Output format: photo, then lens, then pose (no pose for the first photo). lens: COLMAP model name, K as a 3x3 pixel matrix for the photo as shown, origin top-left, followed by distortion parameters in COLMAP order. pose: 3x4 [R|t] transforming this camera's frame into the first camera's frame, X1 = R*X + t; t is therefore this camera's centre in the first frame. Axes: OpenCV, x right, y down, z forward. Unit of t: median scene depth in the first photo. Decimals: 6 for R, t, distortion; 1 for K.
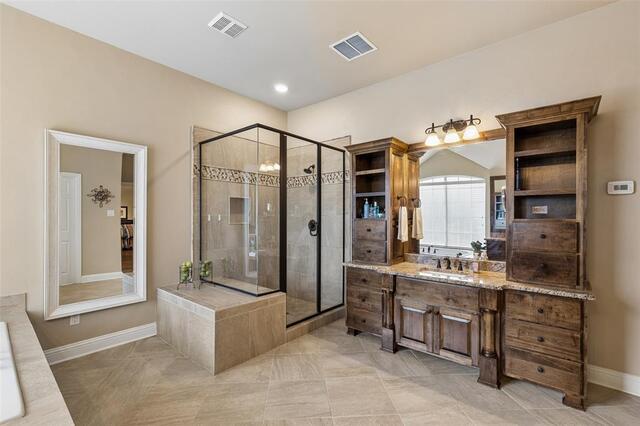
lens RADIAL K [[287.0, 0, 318.5], [0, 287.0, 215.6], [0, 0, 1]] dist [0.001837, -0.000024]
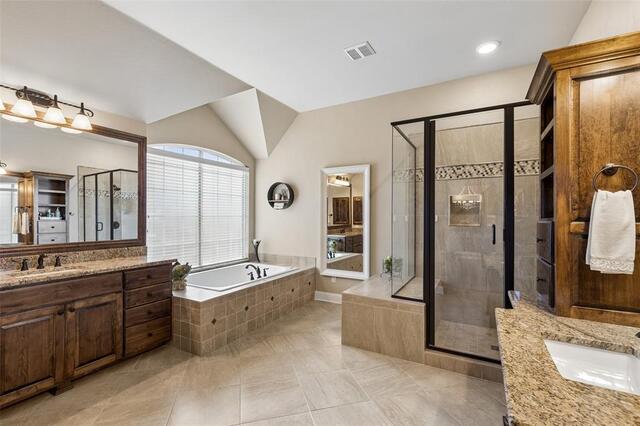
lens RADIAL K [[287.0, 0, 318.5], [0, 287.0, 215.6], [0, 0, 1]] dist [0.001837, -0.000024]
pose [[0.192757, -0.009411, -0.981201, 0.655303], [0.000444, 0.999955, -0.009503, 0.009286], [0.981246, 0.001397, 0.192753, 0.515298]]
